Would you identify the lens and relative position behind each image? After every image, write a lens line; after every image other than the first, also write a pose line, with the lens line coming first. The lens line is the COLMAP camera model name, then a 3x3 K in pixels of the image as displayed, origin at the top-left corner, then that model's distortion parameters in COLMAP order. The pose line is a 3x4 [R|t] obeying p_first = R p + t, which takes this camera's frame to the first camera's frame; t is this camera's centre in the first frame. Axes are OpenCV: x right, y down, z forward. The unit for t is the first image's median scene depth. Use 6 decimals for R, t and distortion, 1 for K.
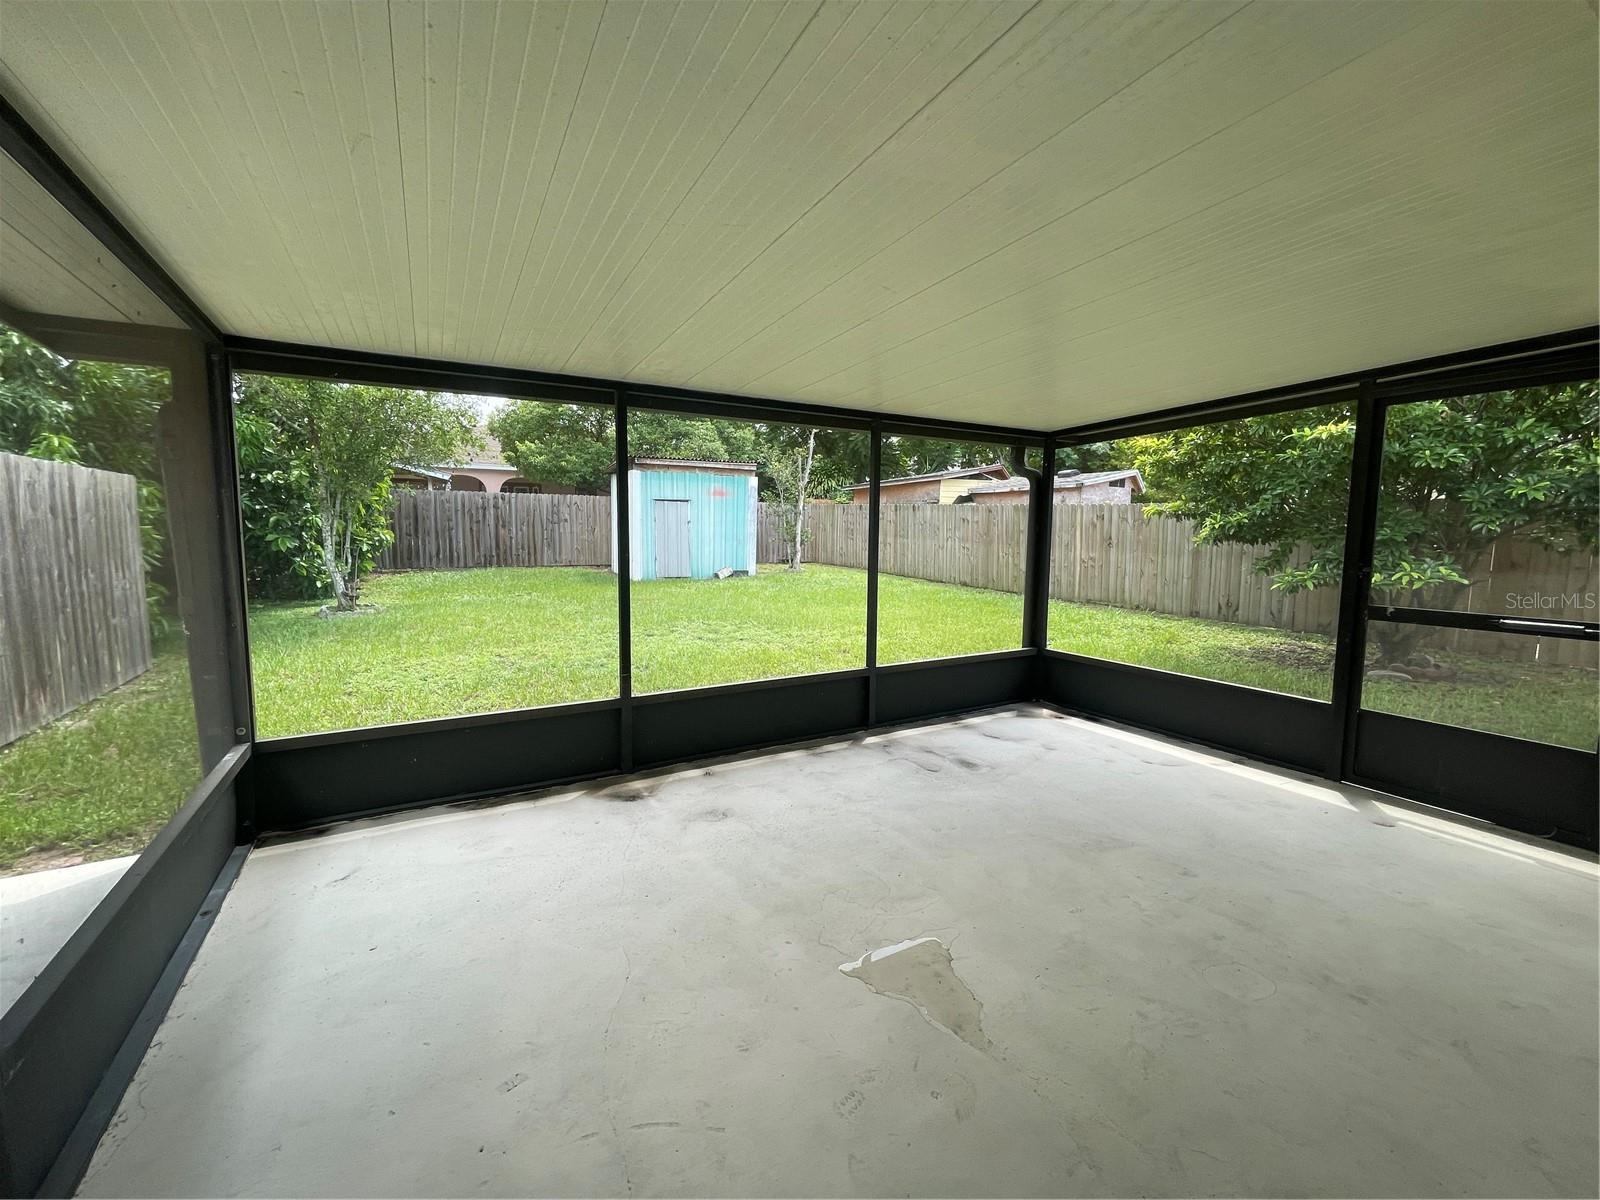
lens RADIAL K [[647.1, 0, 800.5], [0, 647.1, 597.6], [0, 0, 1]] dist [-0.009873, 0.000151]
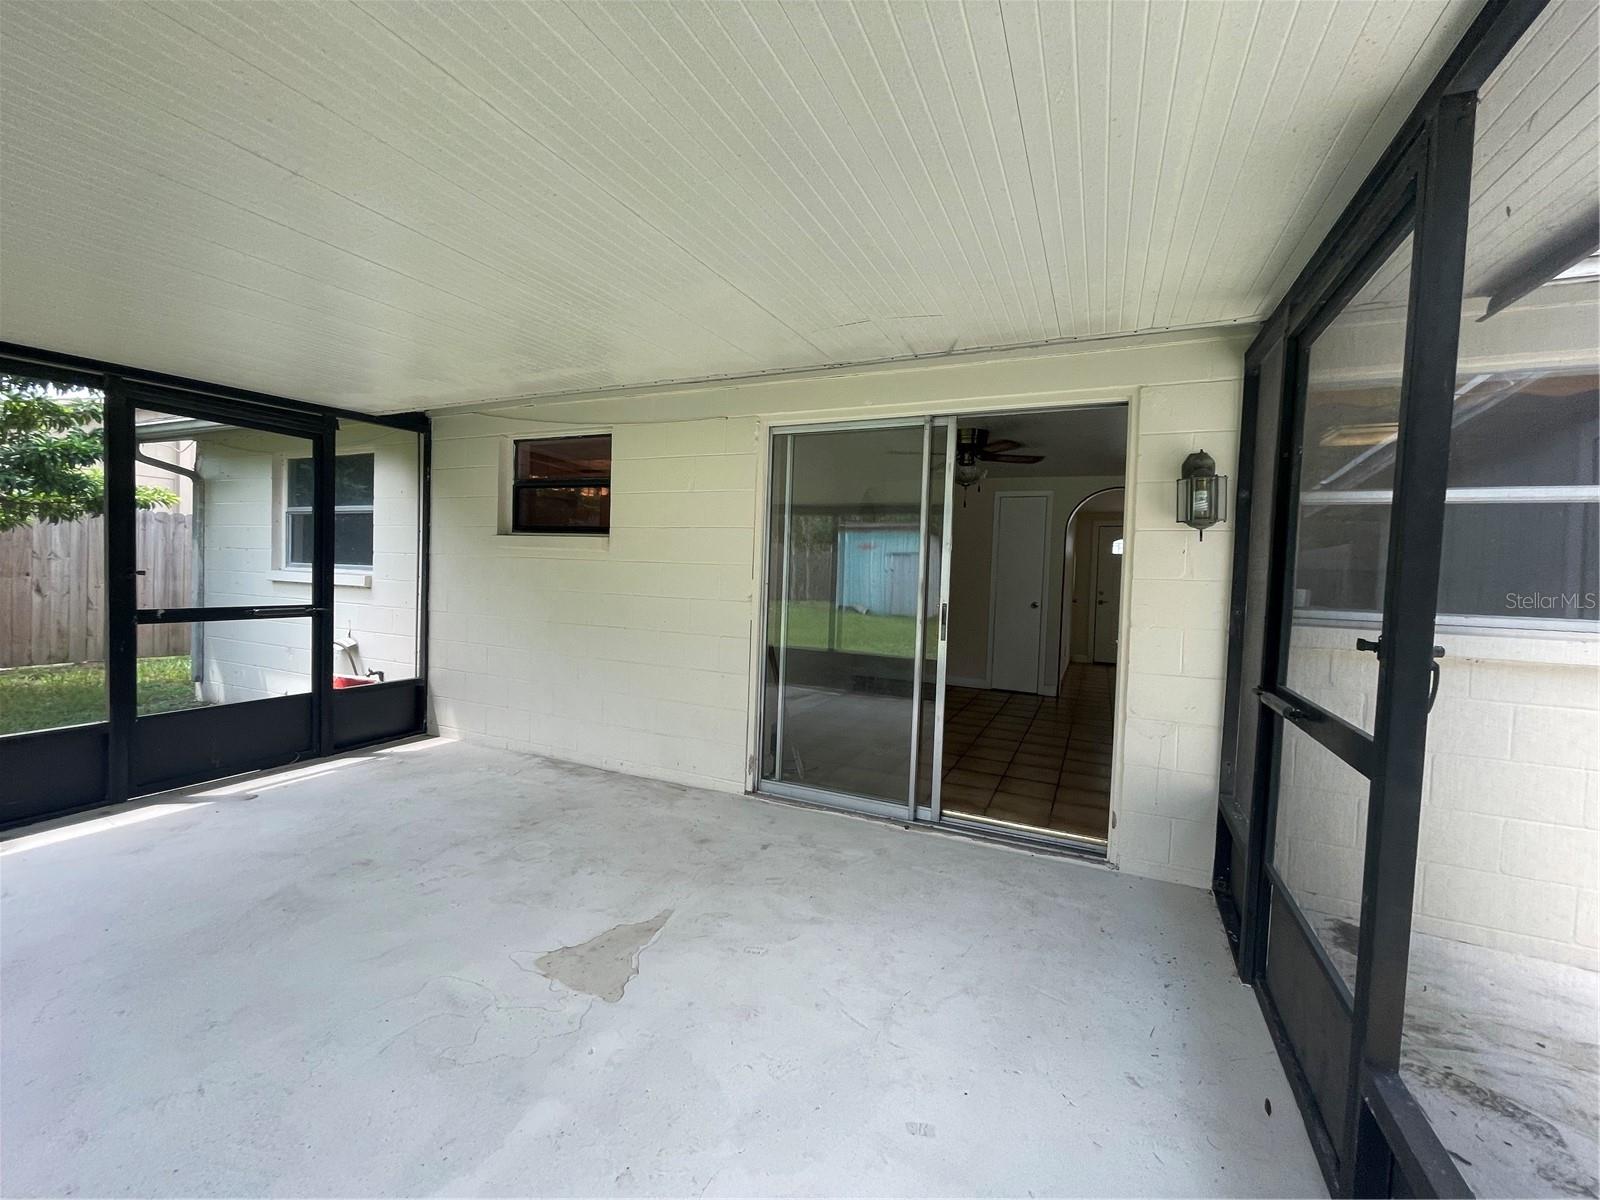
lens RADIAL K [[647.1, 0, 800.5], [0, 647.1, 597.6], [0, 0, 1]] dist [-0.009873, 0.000151]
pose [[-0.584796, -0.056280, 0.809225, -0.488929], [0.043616, 0.993966, 0.100648, -0.059990], [-0.810007, 0.094154, -0.578813, 0.745939]]
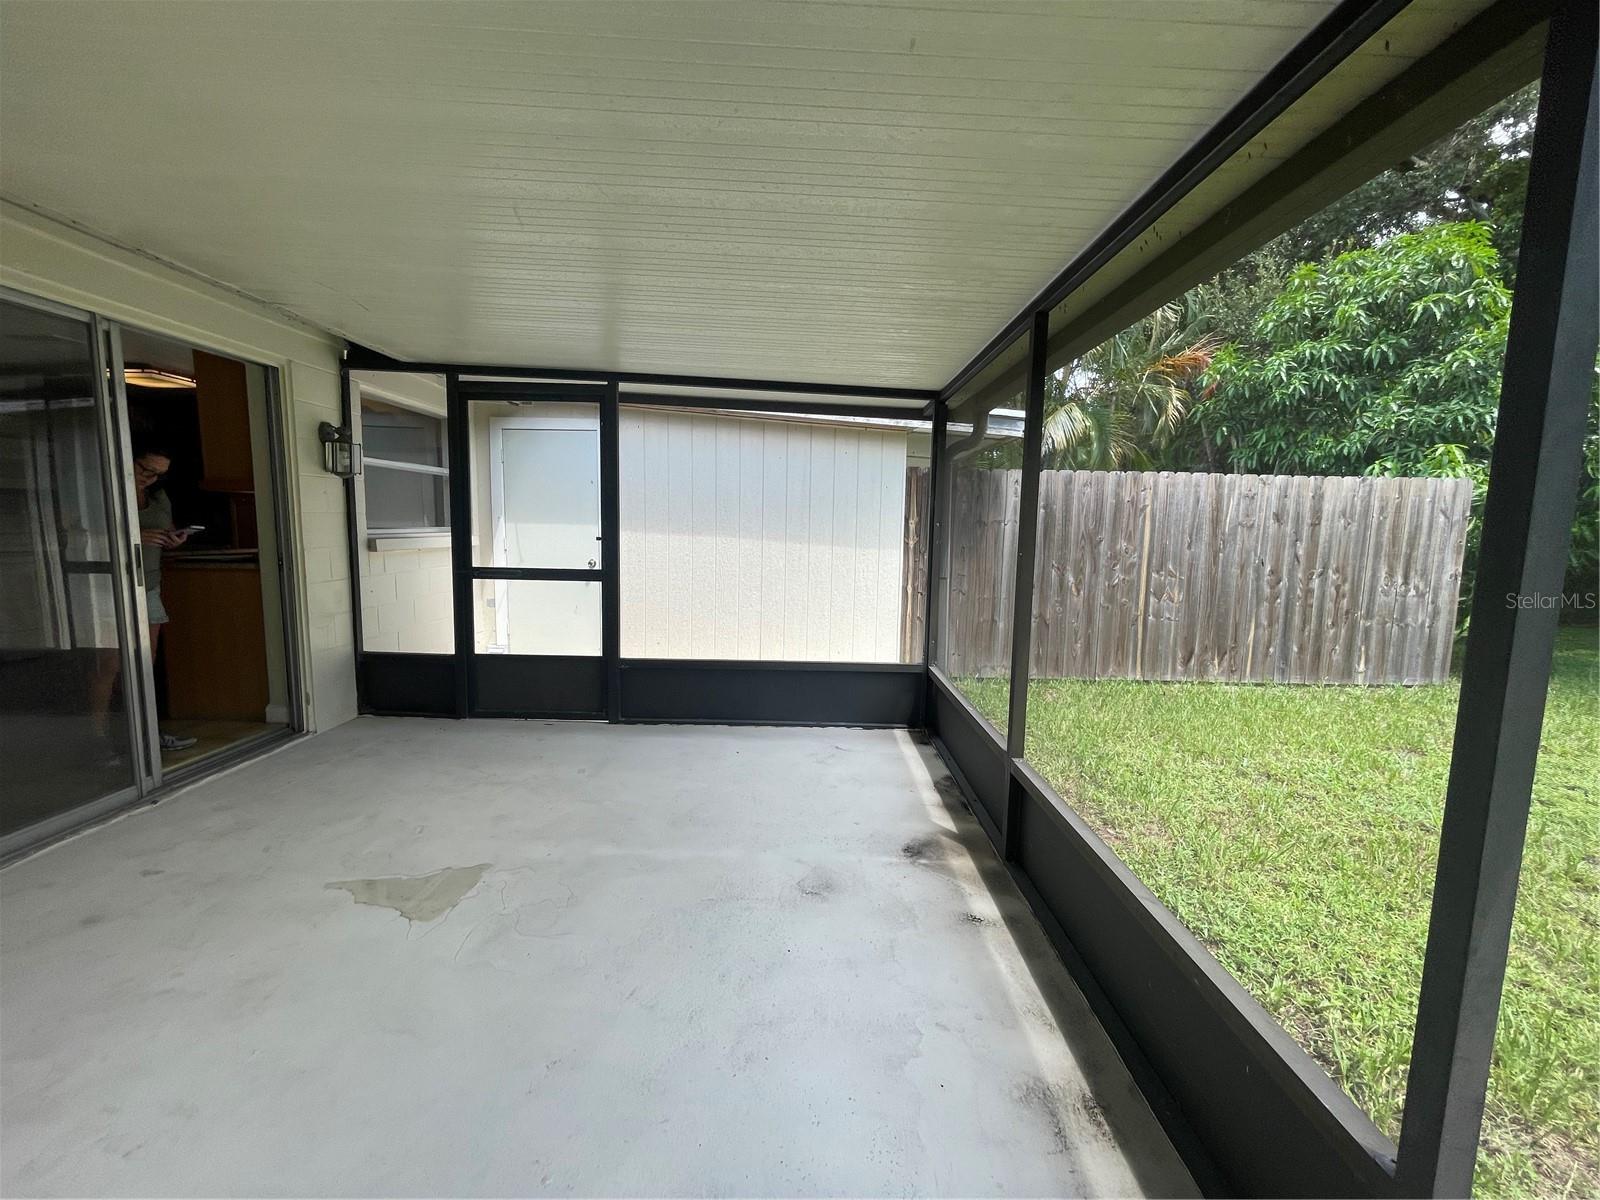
lens RADIAL K [[647.1, 0, 800.5], [0, 647.1, 597.6], [0, 0, 1]] dist [-0.009873, 0.000151]
pose [[-0.494572, 0.081088, -0.865346, 0.463682], [-0.113509, 0.981085, 0.156807, -0.105108], [0.861693, 0.175777, -0.476013, 1.172265]]
